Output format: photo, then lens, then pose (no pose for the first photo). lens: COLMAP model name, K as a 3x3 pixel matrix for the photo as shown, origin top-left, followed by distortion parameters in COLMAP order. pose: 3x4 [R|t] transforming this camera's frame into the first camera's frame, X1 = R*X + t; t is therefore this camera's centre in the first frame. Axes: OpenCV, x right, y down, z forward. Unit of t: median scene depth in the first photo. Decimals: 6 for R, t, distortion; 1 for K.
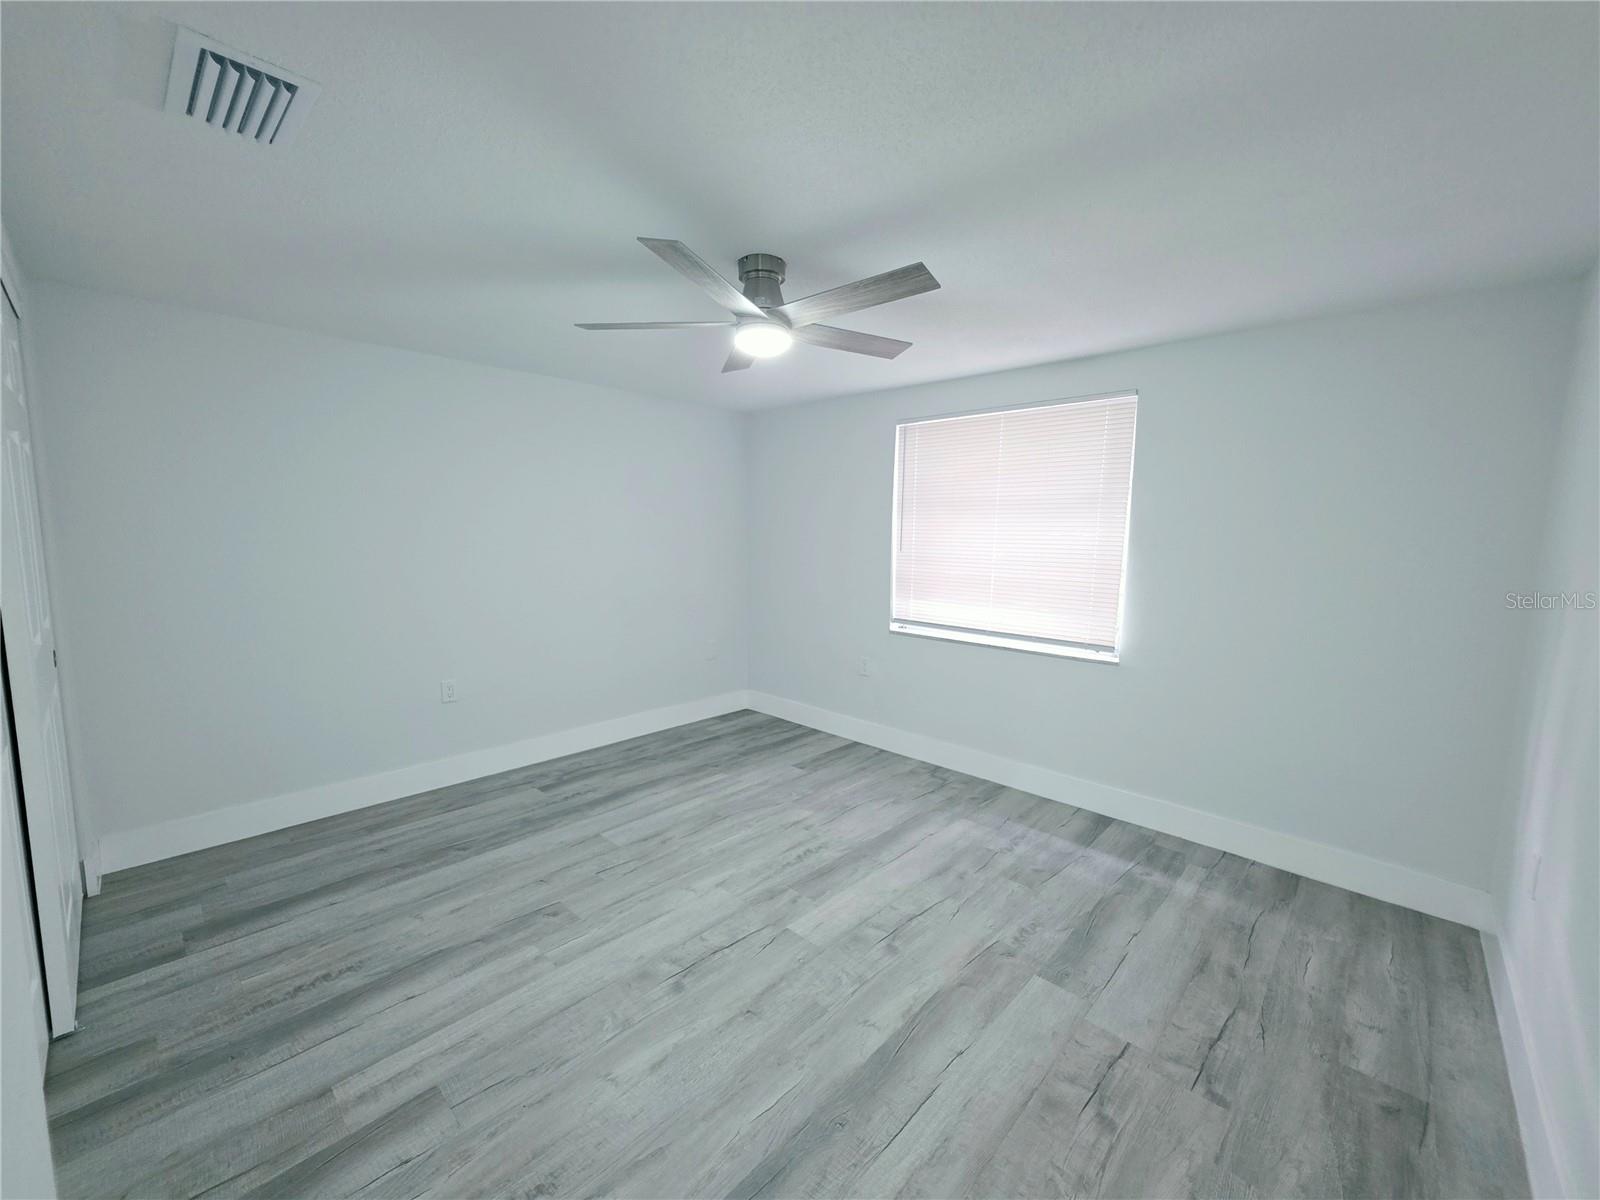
lens RADIAL K [[640.9, 0, 800.4], [0, 640.9, 593.7], [0, 0, 1]] dist [0.000512, 0.000394]
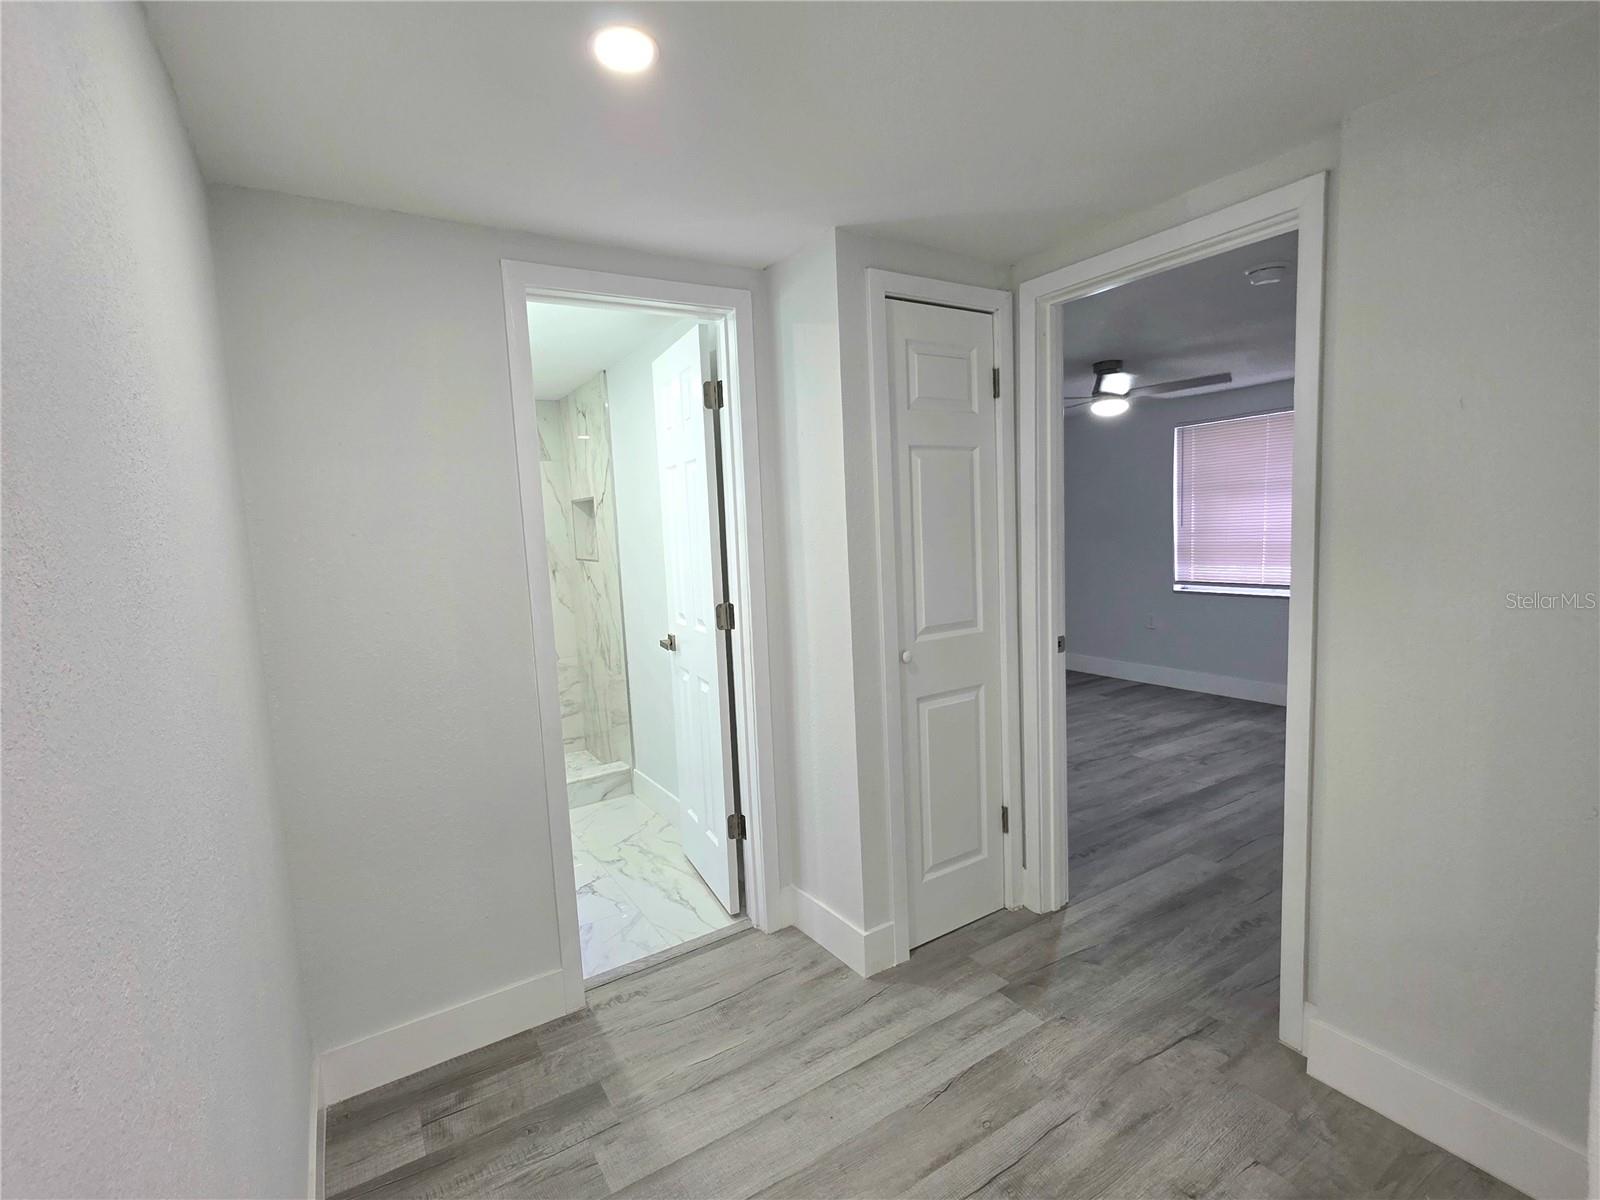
lens RADIAL K [[707.8, 0, 815.0], [0, 707.8, 602.8], [0, 0, 1]] dist [-0.002930, -0.000032]
pose [[0.960983, -0.035434, -0.274328, -0.213505], [0.039173, 0.999199, 0.008163, 0.058029], [0.273819, -0.018591, 0.961602, -0.716722]]
